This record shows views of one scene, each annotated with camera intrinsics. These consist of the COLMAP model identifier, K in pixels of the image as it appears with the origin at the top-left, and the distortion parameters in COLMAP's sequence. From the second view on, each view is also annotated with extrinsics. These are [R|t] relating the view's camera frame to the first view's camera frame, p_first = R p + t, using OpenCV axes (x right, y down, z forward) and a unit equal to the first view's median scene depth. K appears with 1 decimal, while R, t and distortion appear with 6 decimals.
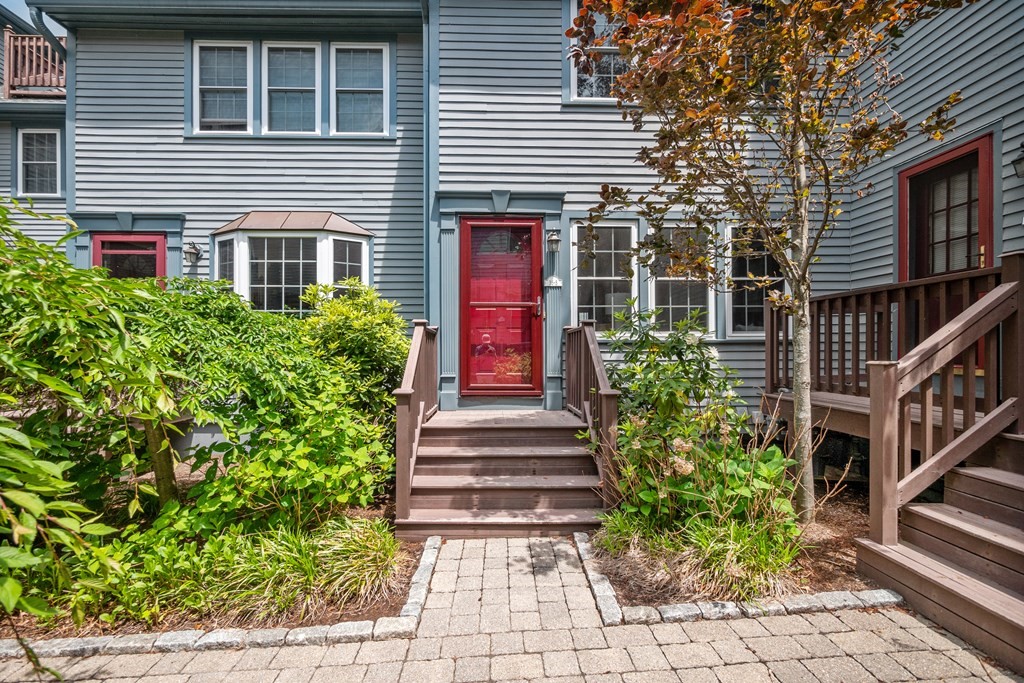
lens RADIAL K [[447.3, 0, 506.2], [0, 447.3, 345.1], [0, 0, 1]] dist [-0.001539, 0.000982]
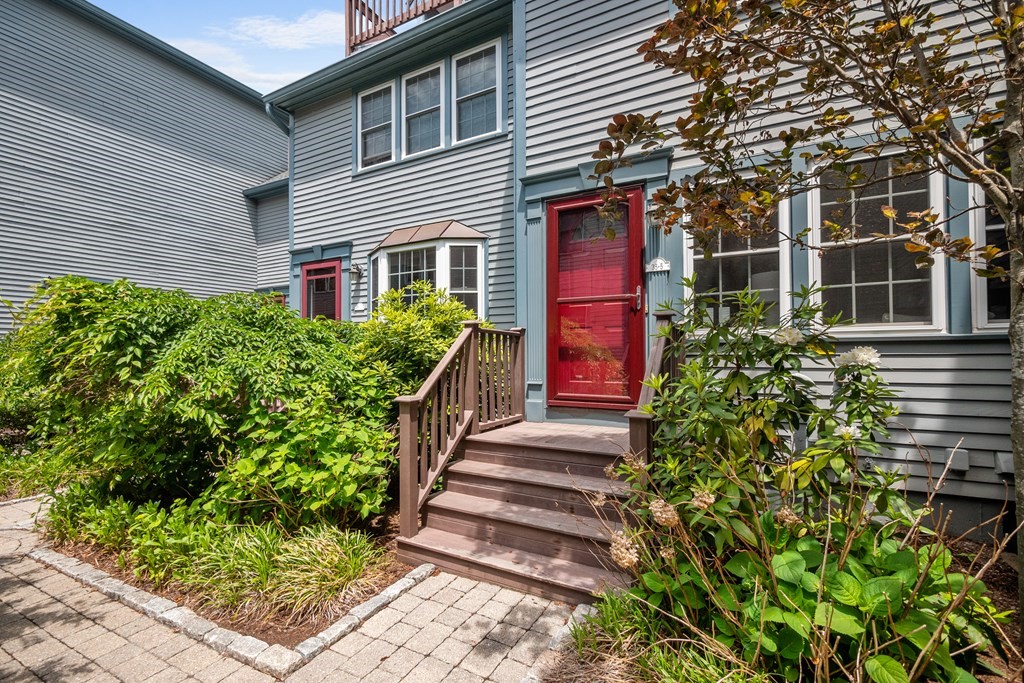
lens RADIAL K [[447.3, 0, 510.7], [0, 447.3, 347.1], [0, 0, 1]] dist [-0.001539, 0.000982]
pose [[0.862981, -0.009974, -0.505137, 0.274554], [0.007319, 0.999947, -0.007240, 0.003813], [0.505183, 0.002551, 0.863009, 0.203758]]
